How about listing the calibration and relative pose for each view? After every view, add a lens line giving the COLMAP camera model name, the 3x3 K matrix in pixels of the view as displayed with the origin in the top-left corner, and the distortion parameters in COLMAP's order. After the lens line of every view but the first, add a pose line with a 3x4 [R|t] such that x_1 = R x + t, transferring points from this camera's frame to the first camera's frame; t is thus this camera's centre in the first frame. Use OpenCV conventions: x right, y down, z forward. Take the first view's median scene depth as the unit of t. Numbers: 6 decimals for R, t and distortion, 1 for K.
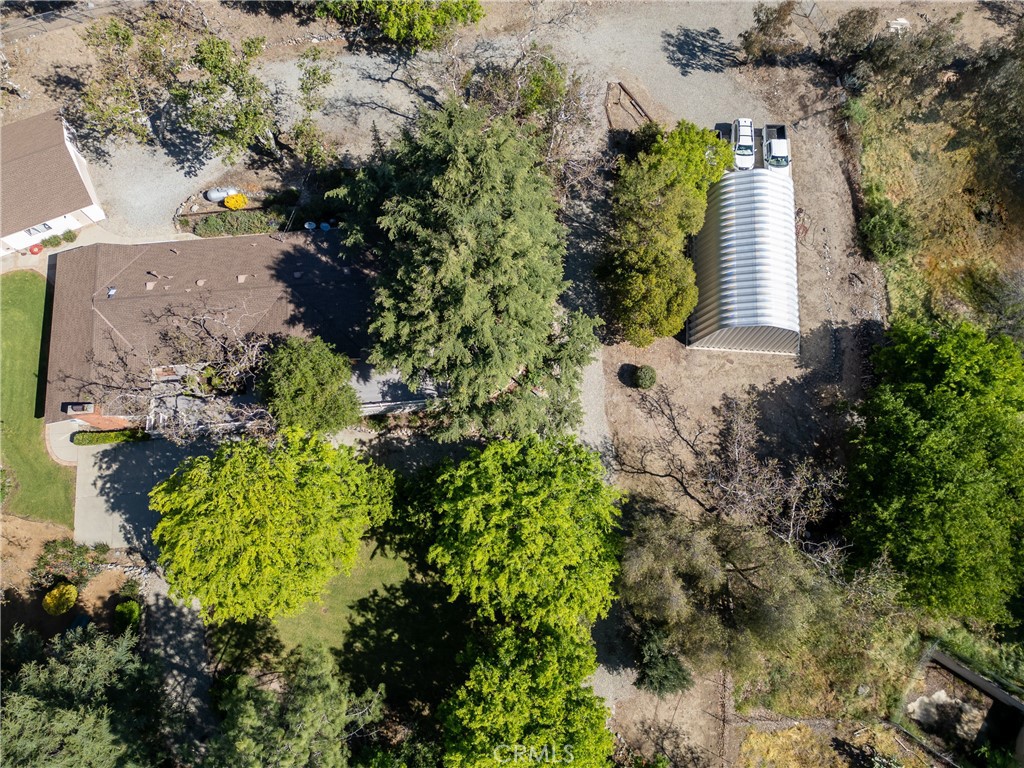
lens RADIAL K [[717.5, 0, 513.9], [0, 717.5, 381.1], [0, 0, 1]] dist [0.088420, -0.084262]
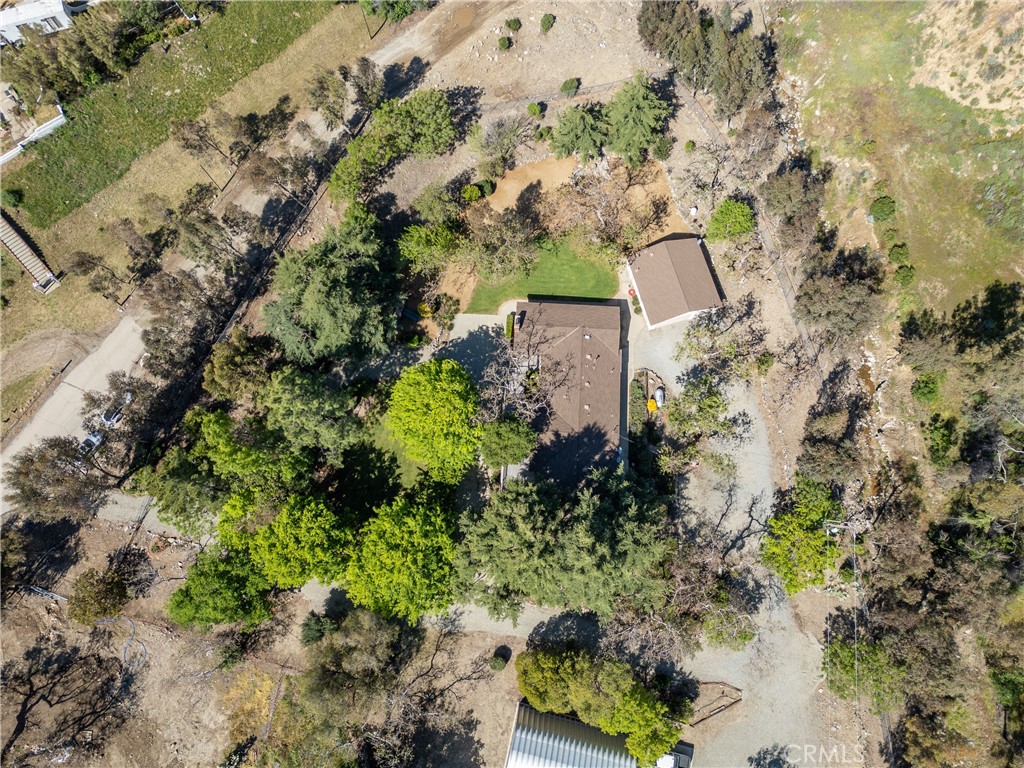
lens RADIAL K [[717.5, 0, 513.9], [0, 717.5, 381.1], [0, 0, 1]] dist [0.088420, -0.084262]
pose [[-0.163340, 0.941142, -0.295924, 0.079552], [-0.943524, -0.061385, 0.325567, -0.516560], [0.288240, 0.332390, 0.898017, -0.539164]]
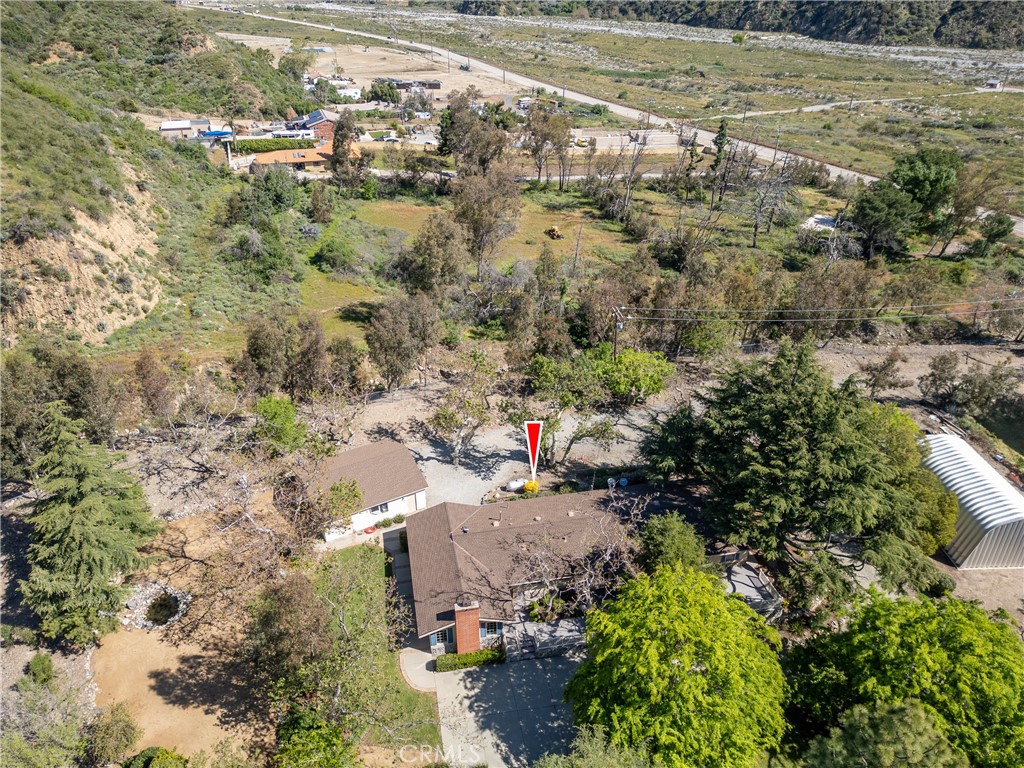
lens RADIAL K [[717.5, 0, 513.9], [0, 717.5, 381.1], [0, 0, 1]] dist [0.088420, -0.084262]
pose [[0.994993, -0.059155, 0.080553, -0.555600], [0.098690, 0.708699, -0.698574, 0.511749], [-0.015764, 0.703026, 0.710989, 0.030749]]
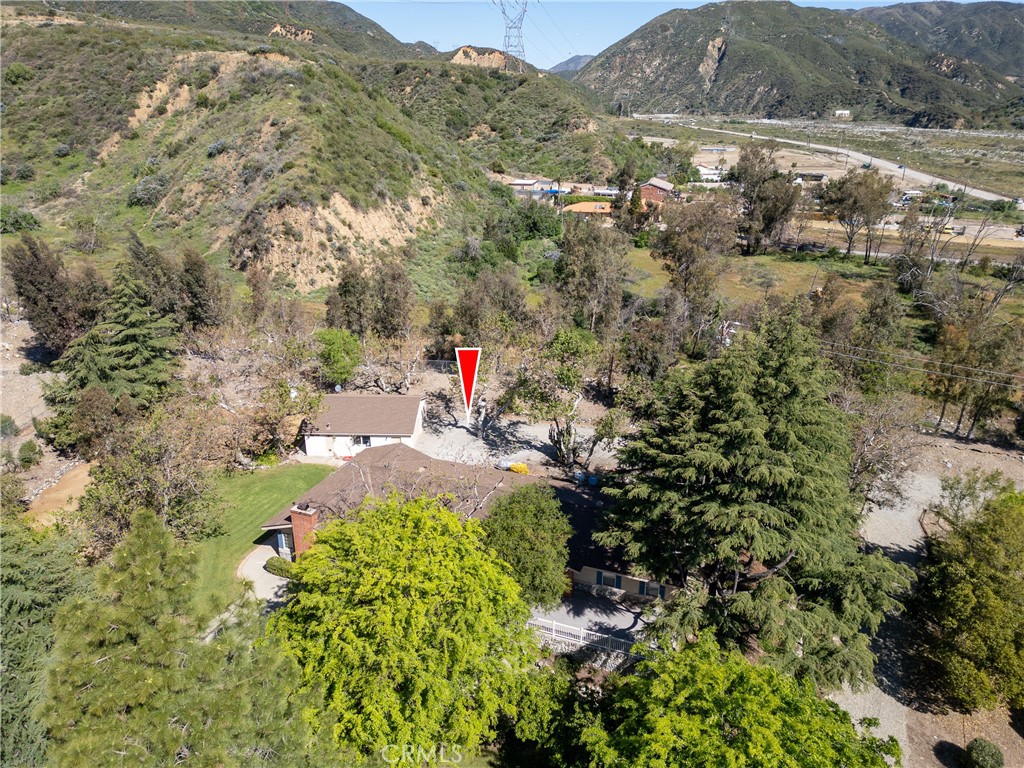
lens RADIAL K [[717.5, 0, 513.9], [0, 717.5, 381.1], [0, 0, 1]] dist [0.088420, -0.084262]
pose [[0.893131, 0.146856, -0.425148, 0.043969], [-0.427992, 0.568190, -0.702839, 0.477032], [0.138349, 0.809687, 0.570321, 0.318532]]
